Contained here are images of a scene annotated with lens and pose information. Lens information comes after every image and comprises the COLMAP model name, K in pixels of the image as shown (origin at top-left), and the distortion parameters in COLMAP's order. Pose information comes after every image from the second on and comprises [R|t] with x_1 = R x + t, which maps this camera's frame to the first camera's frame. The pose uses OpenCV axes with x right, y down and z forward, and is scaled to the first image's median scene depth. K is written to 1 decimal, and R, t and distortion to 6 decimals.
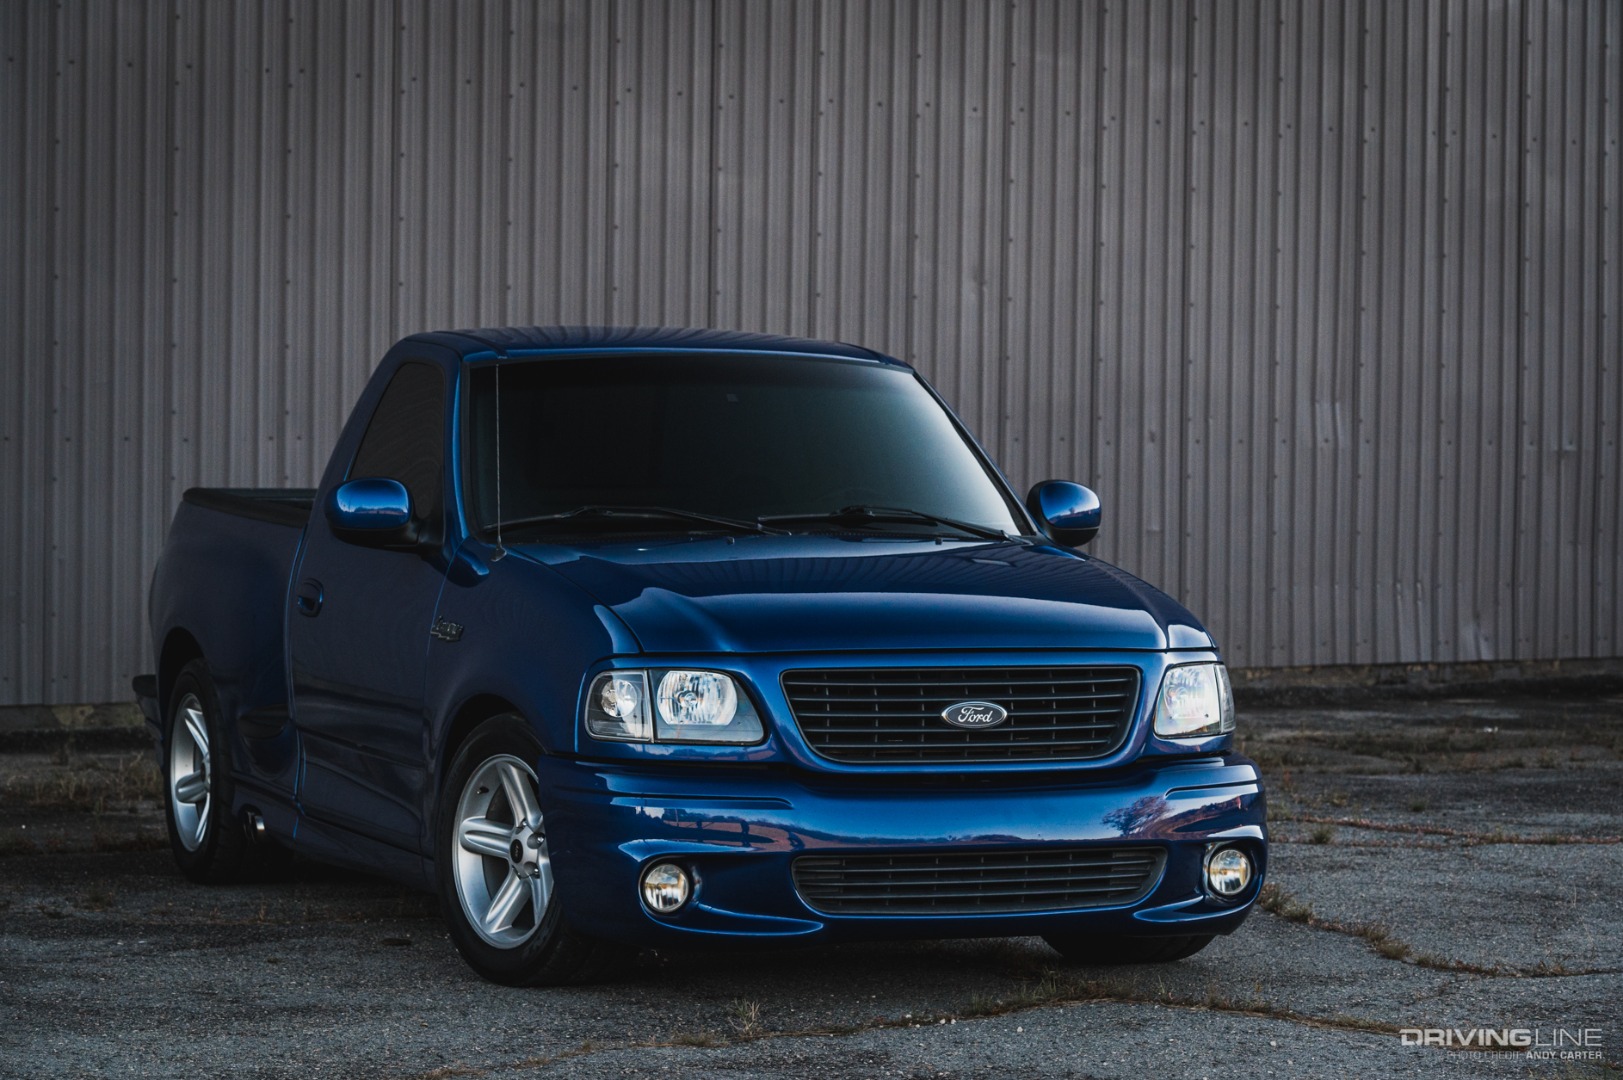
lens RADIAL K [[5098.7, 0, 811.5], [0, 5098.7, 540.0], [0, 0, 1]] dist [-0.167521, 0.938380]
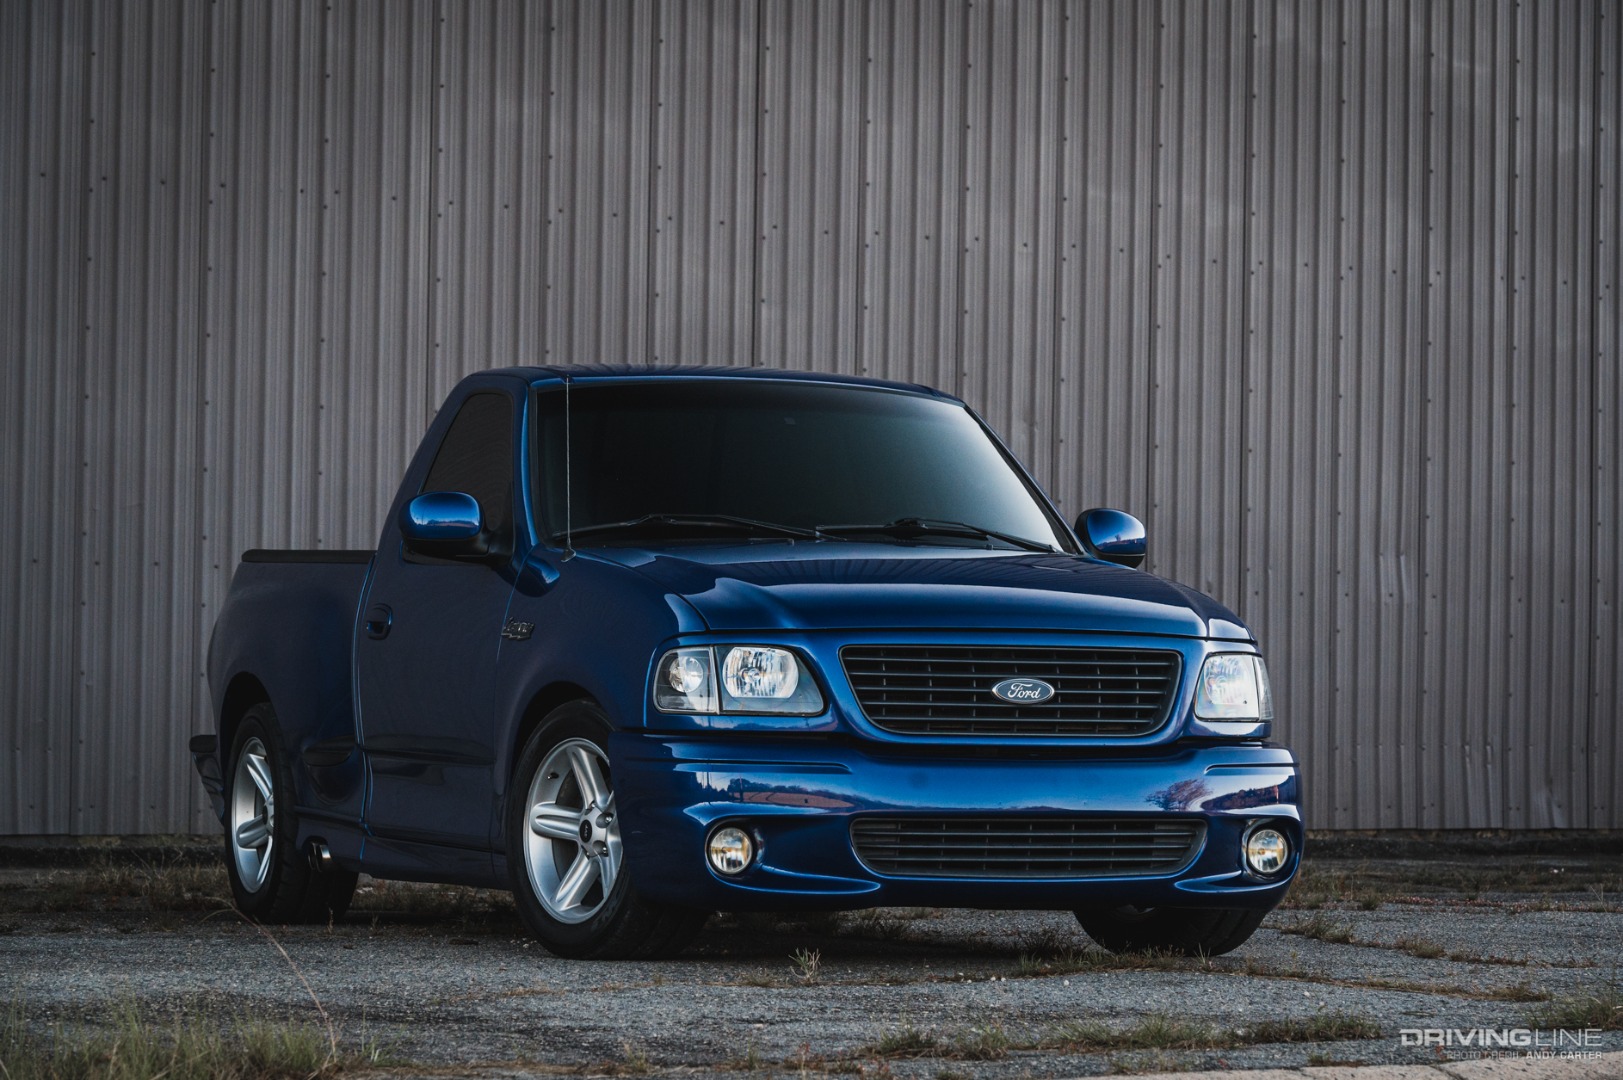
lens RADIAL K [[5843.6, 0, 811.5], [0, 5843.6, 540.0], [0, 0, 1]] dist [-0.167428, 0.355769]
pose [[0.999986, 0.001520, -0.004992, -0.004692], [-0.001823, 0.998127, -0.061155, 0.062060], [0.004889, 0.061163, 0.998116, -0.166790]]
